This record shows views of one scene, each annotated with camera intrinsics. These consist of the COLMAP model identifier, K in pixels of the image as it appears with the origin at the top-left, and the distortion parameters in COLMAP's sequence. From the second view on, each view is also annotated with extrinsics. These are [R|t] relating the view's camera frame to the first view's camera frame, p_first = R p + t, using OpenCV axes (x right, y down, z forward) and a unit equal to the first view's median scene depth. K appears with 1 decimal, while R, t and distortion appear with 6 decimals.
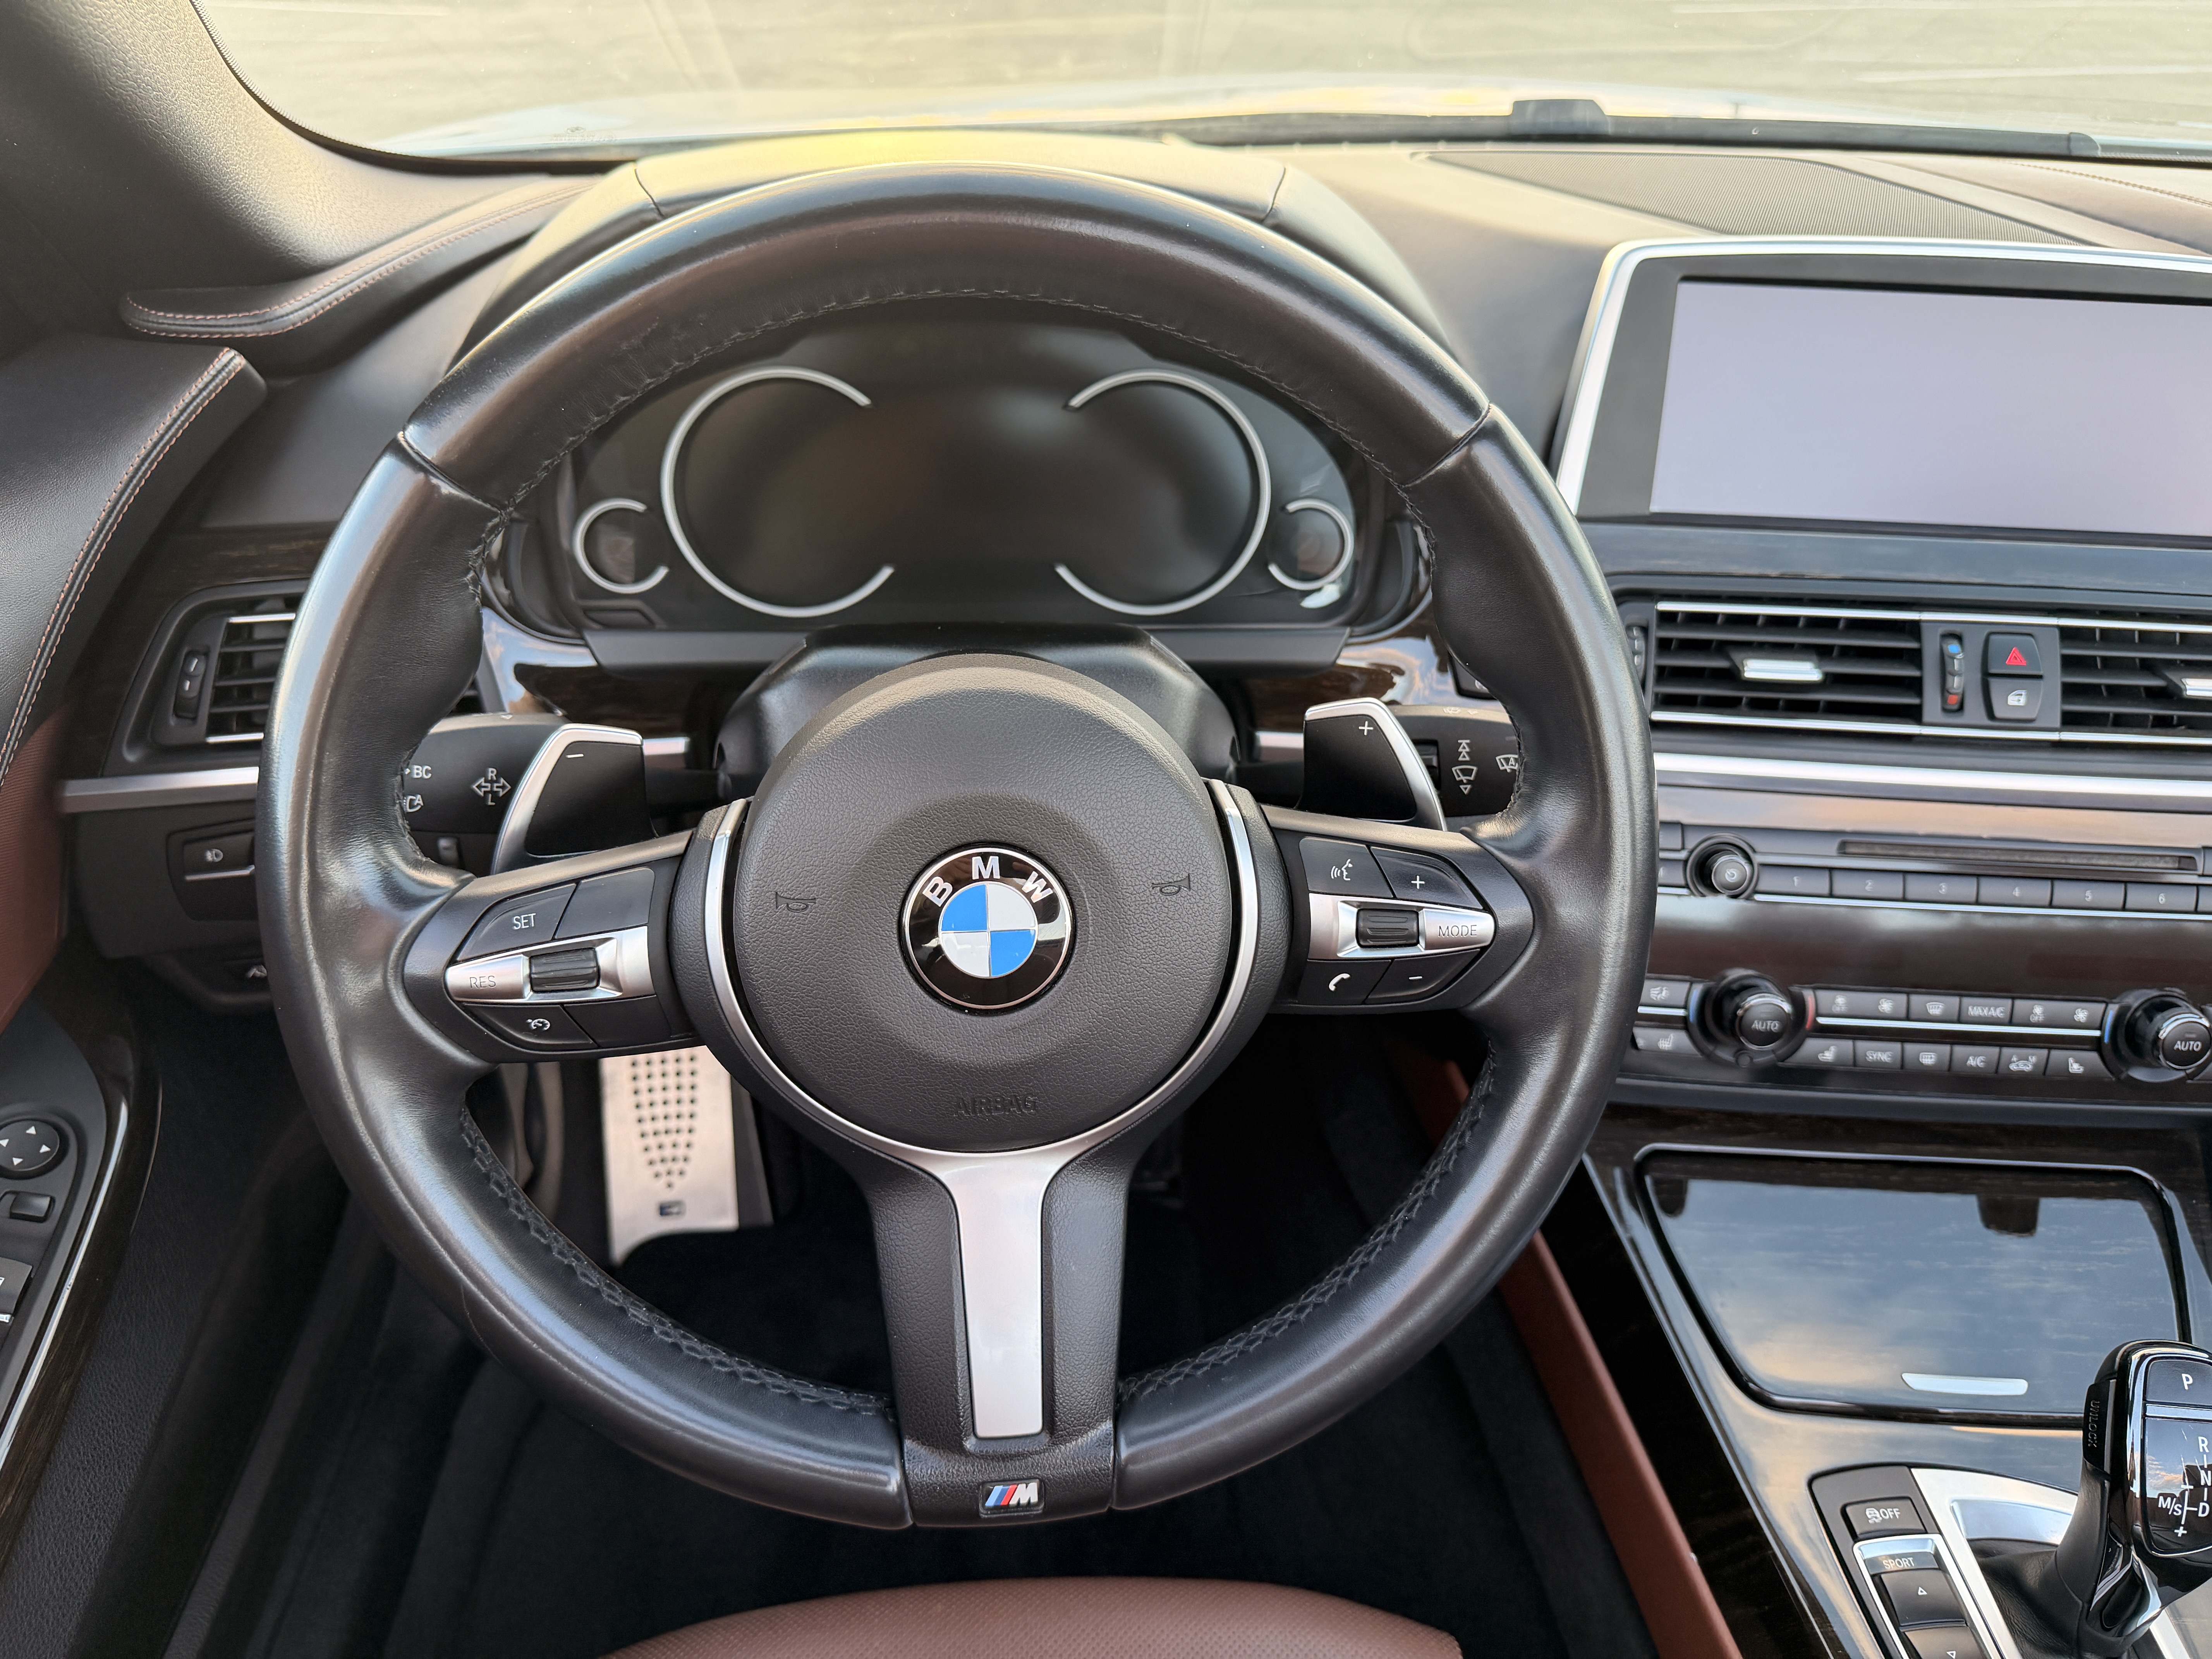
lens RADIAL K [[1593.7, 0, 1089.3], [0, 1593.7, 834.6], [0, 0, 1]] dist [0.034980, -0.047803]
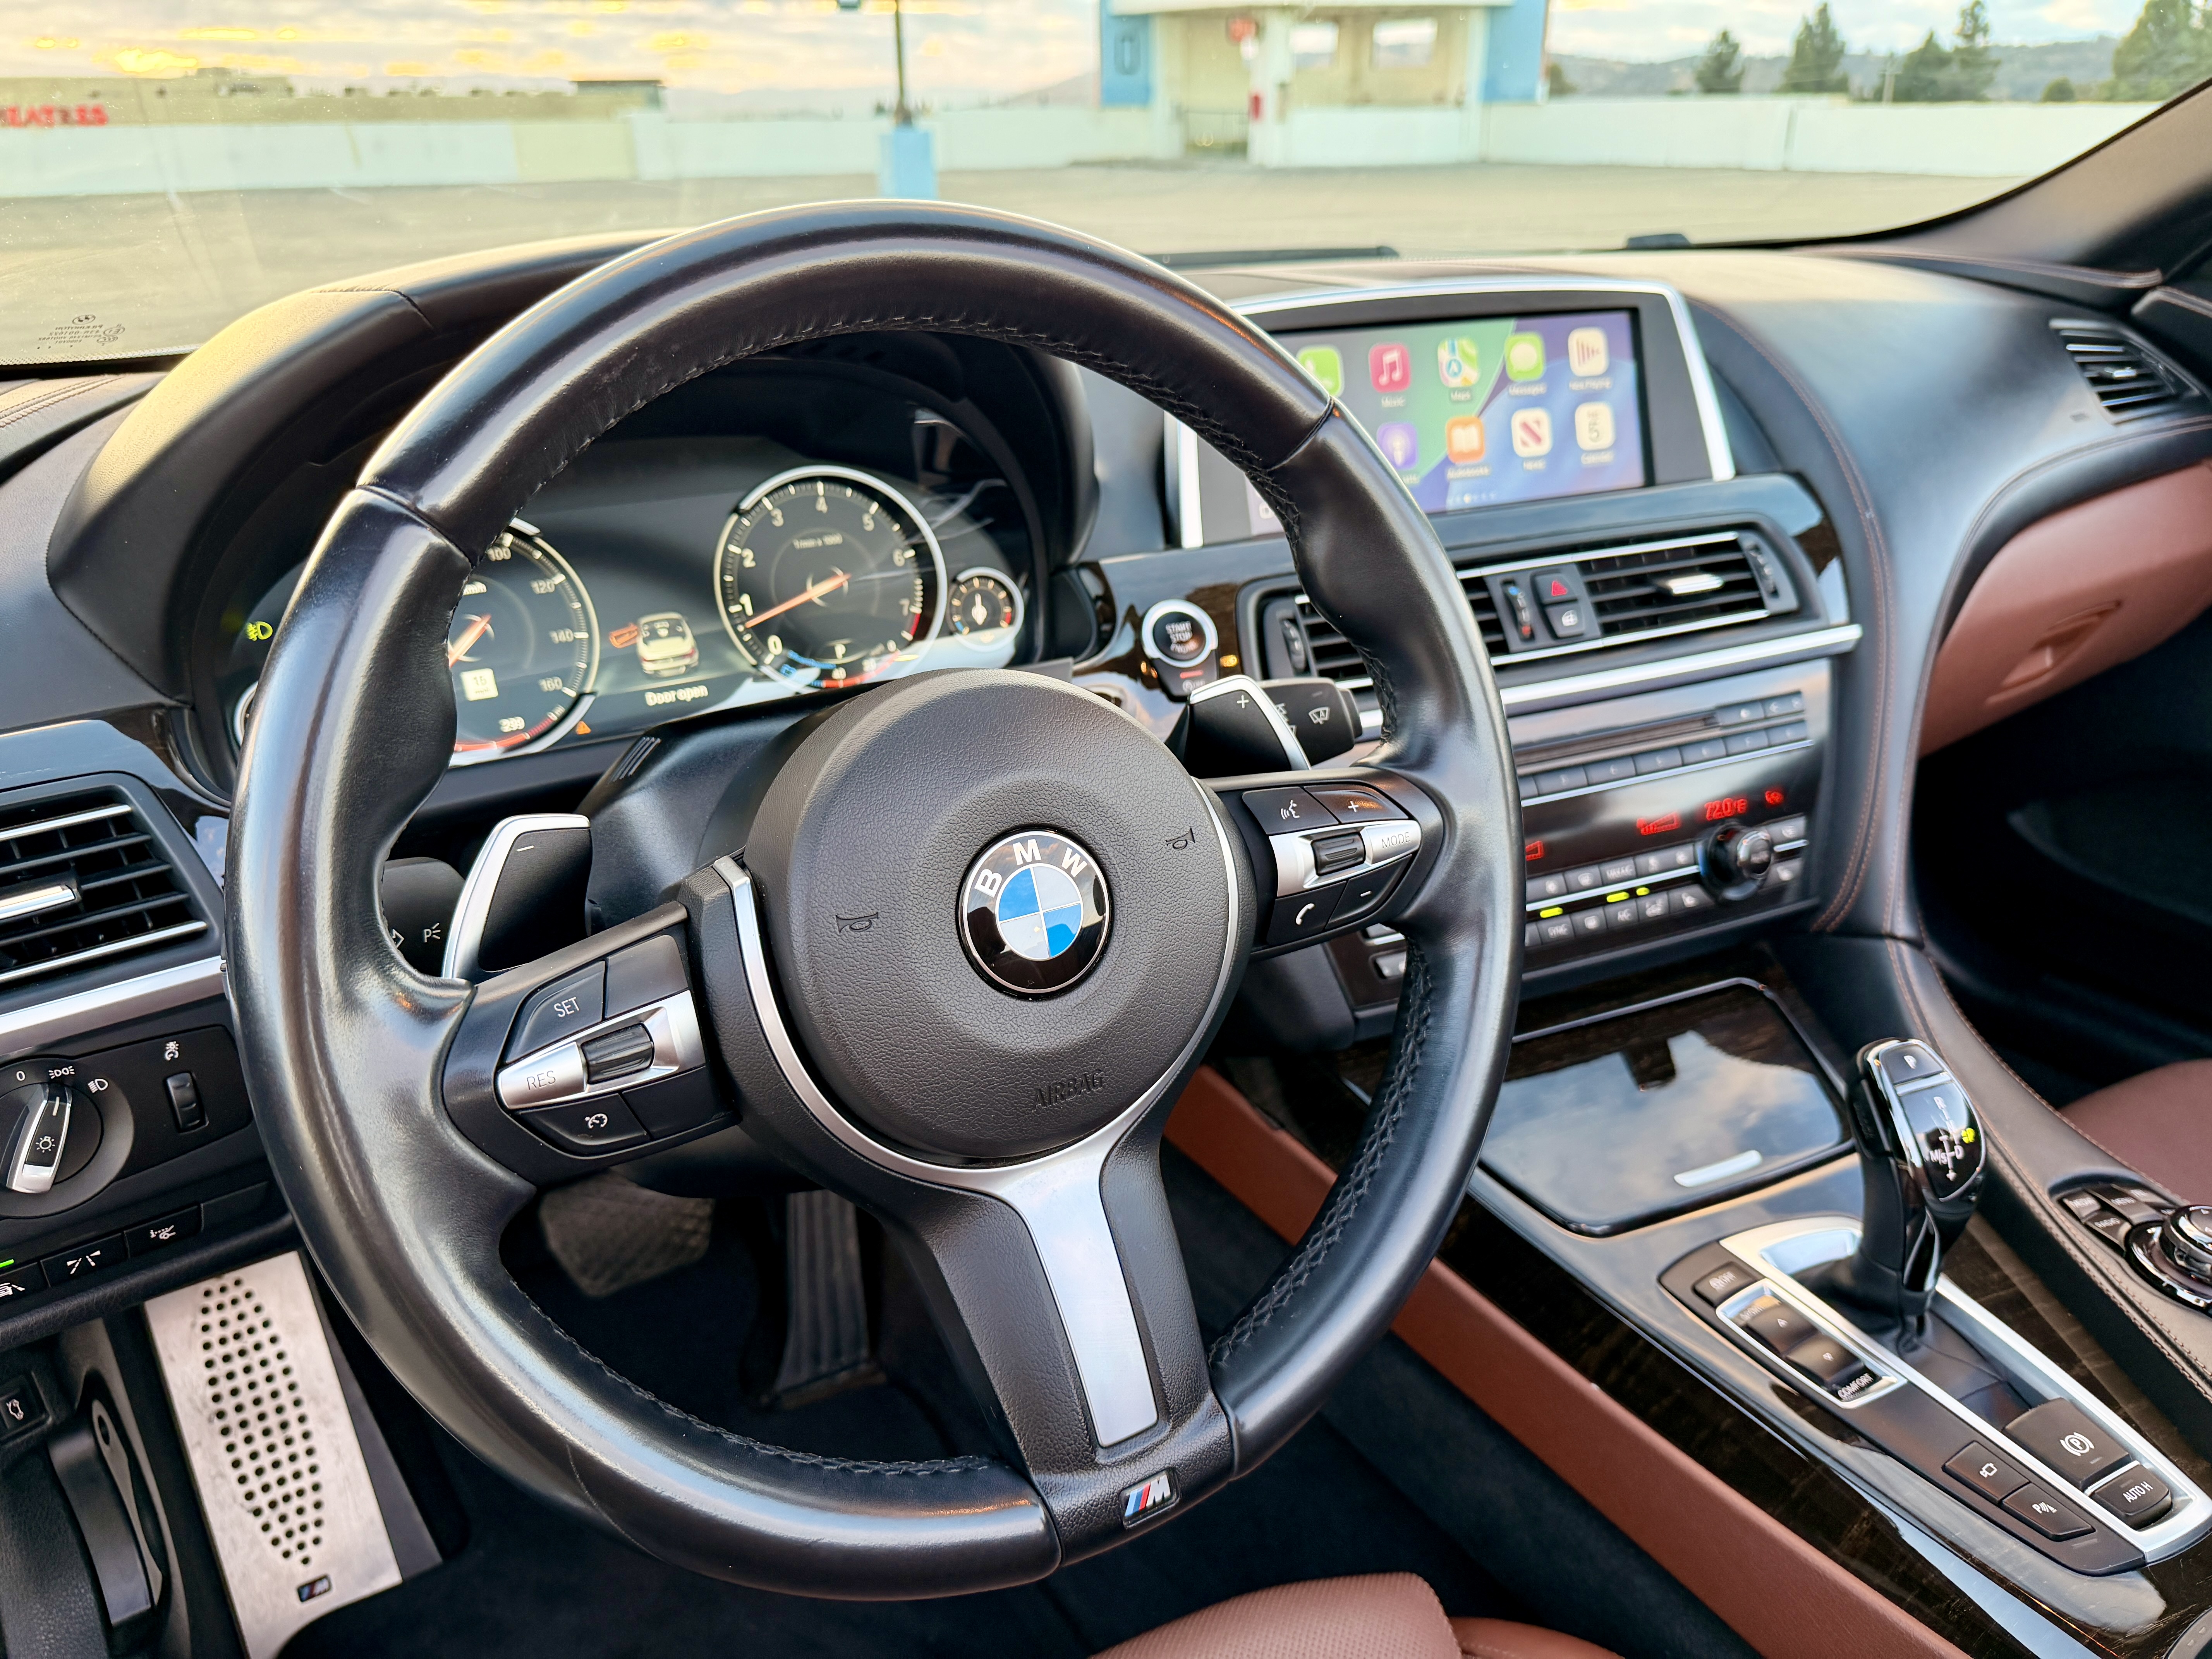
lens RADIAL K [[1593.7, 0, 1104.0], [0, 1593.7, 820.2], [0, 0, 1]] dist [0.034980, -0.047803]
pose [[0.884049, -0.213301, 0.415885, -0.289902], [0.274919, 0.956899, -0.093619, 0.080544], [-0.377991, 0.197098, 0.904585, 0.043606]]
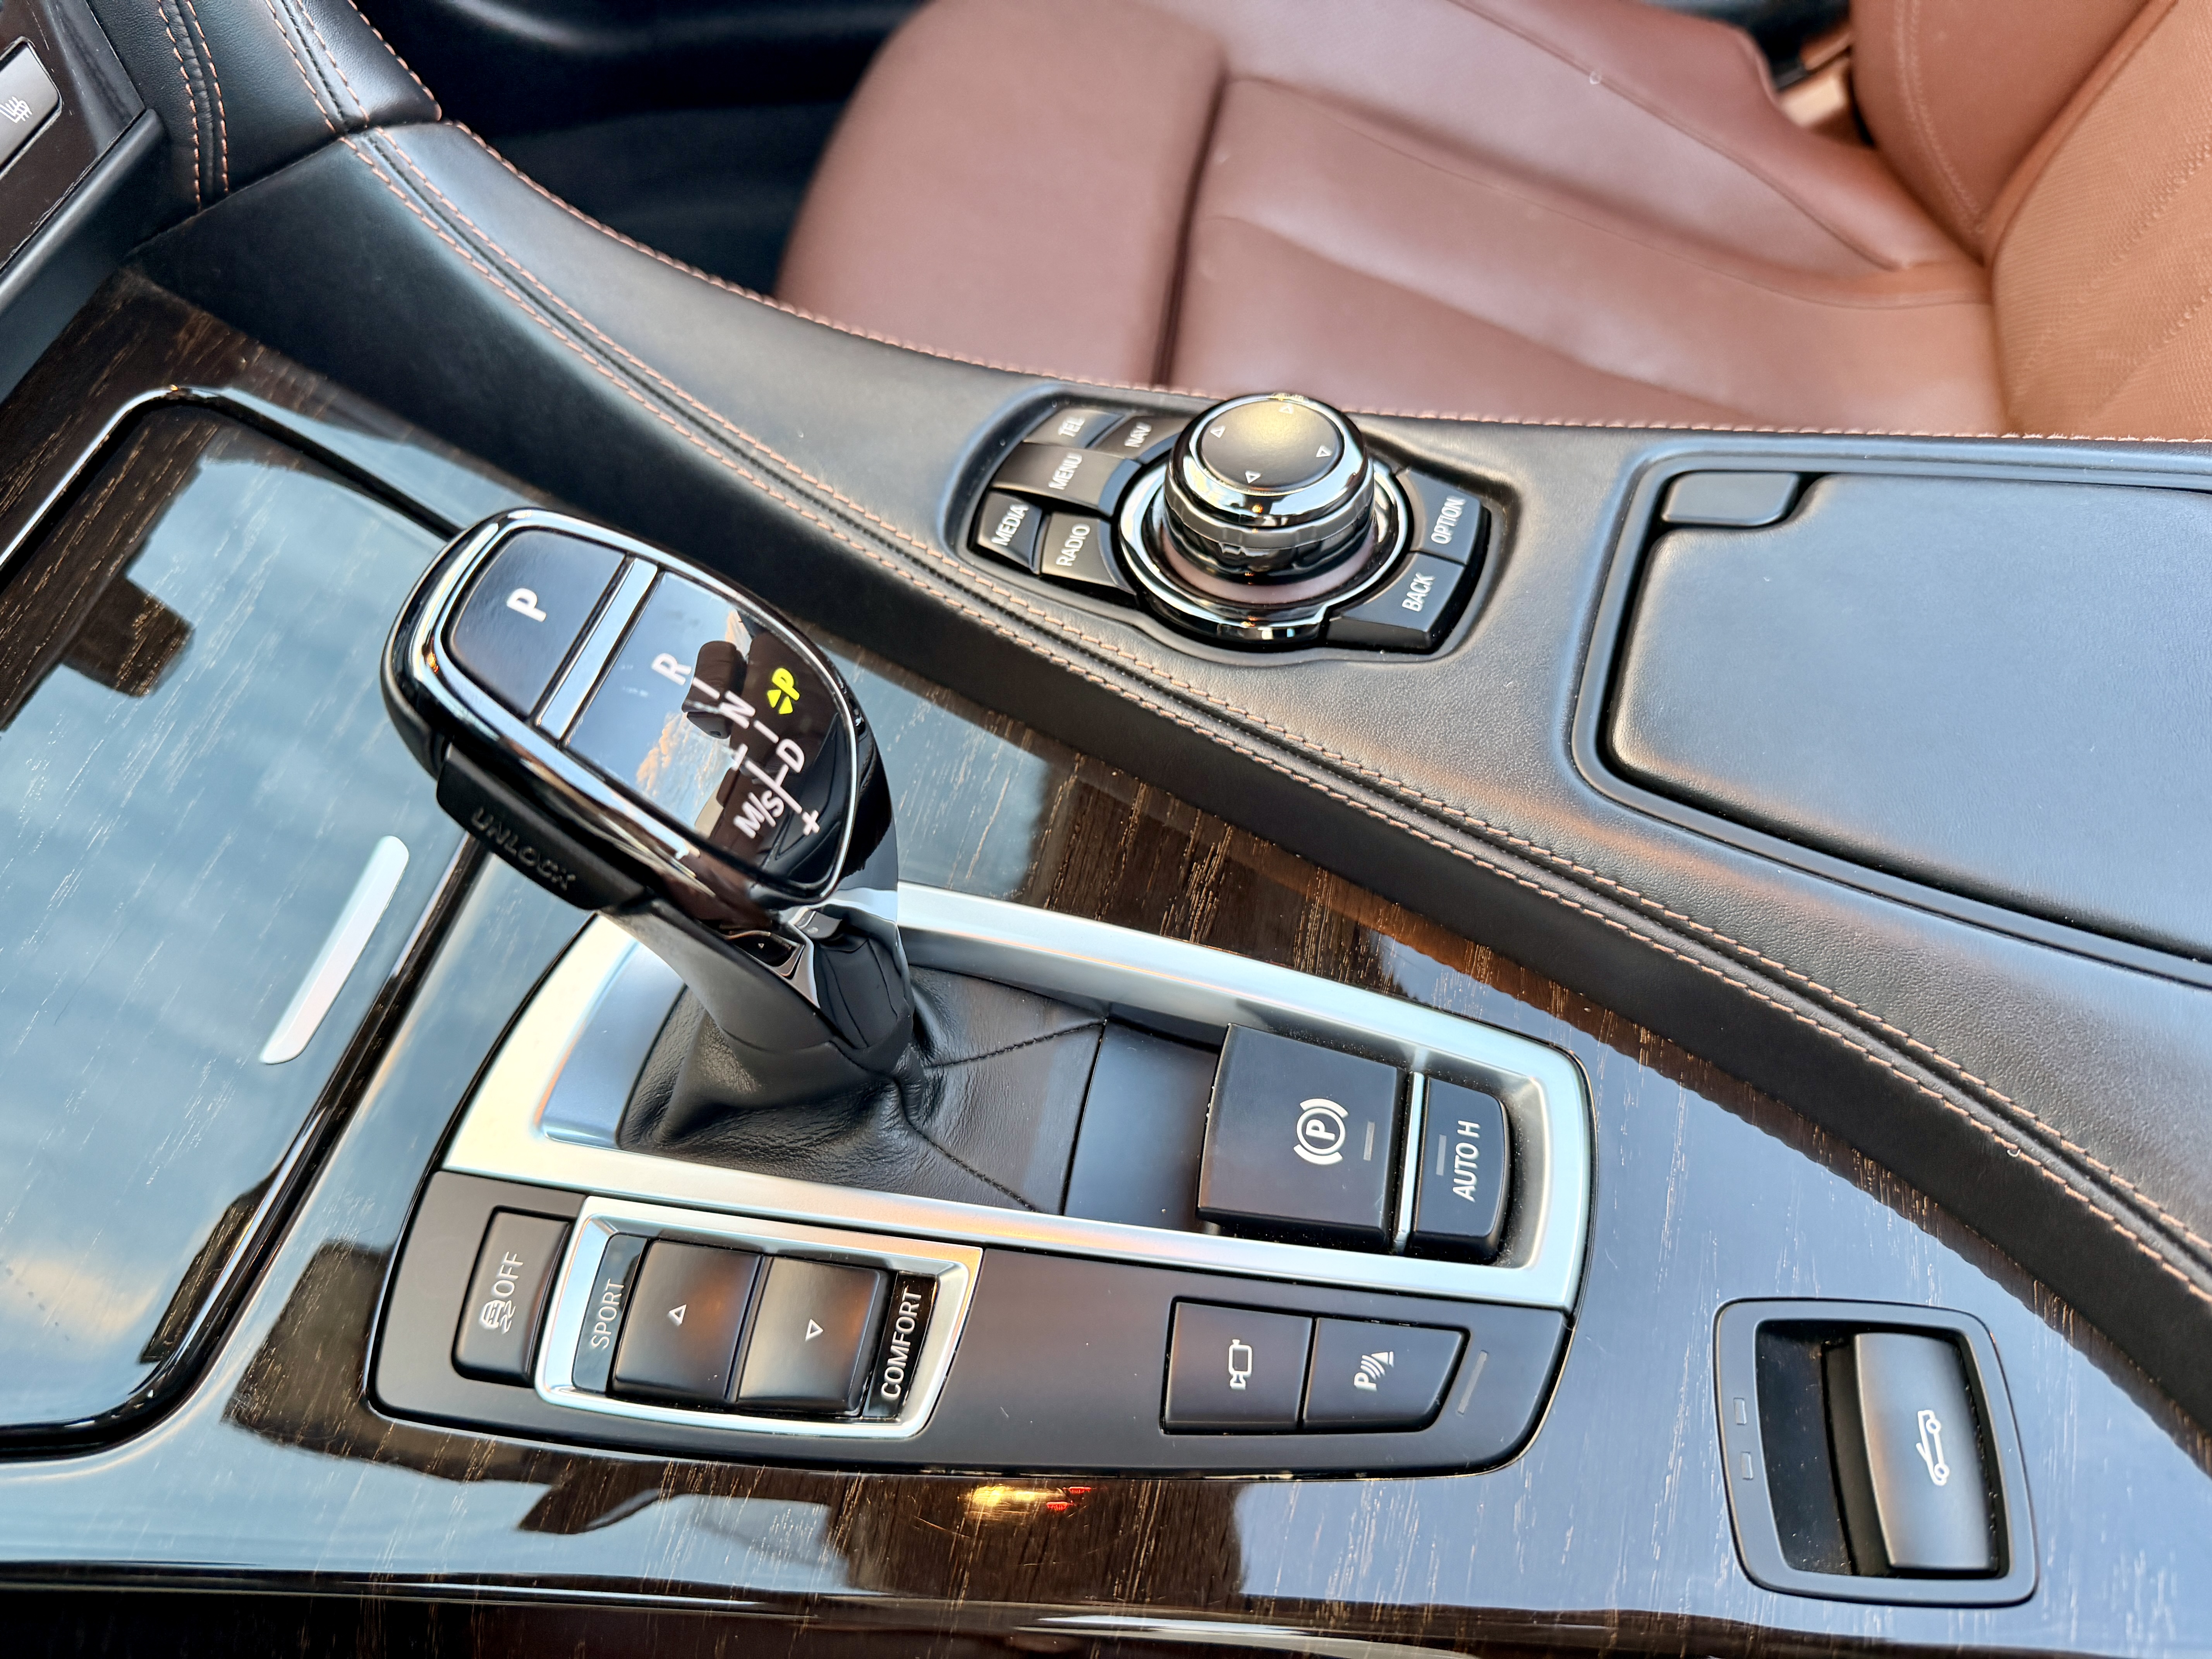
lens RADIAL K [[1593.7, 0, 1111.6], [0, 1593.7, 828.1], [0, 0, 1]] dist [0.034980, -0.047803]
pose [[0.183420, -0.831994, 0.523586, 0.366272], [0.602980, 0.515877, 0.608512, 0.172832], [-0.776384, 0.204099, 0.596298, 0.528757]]
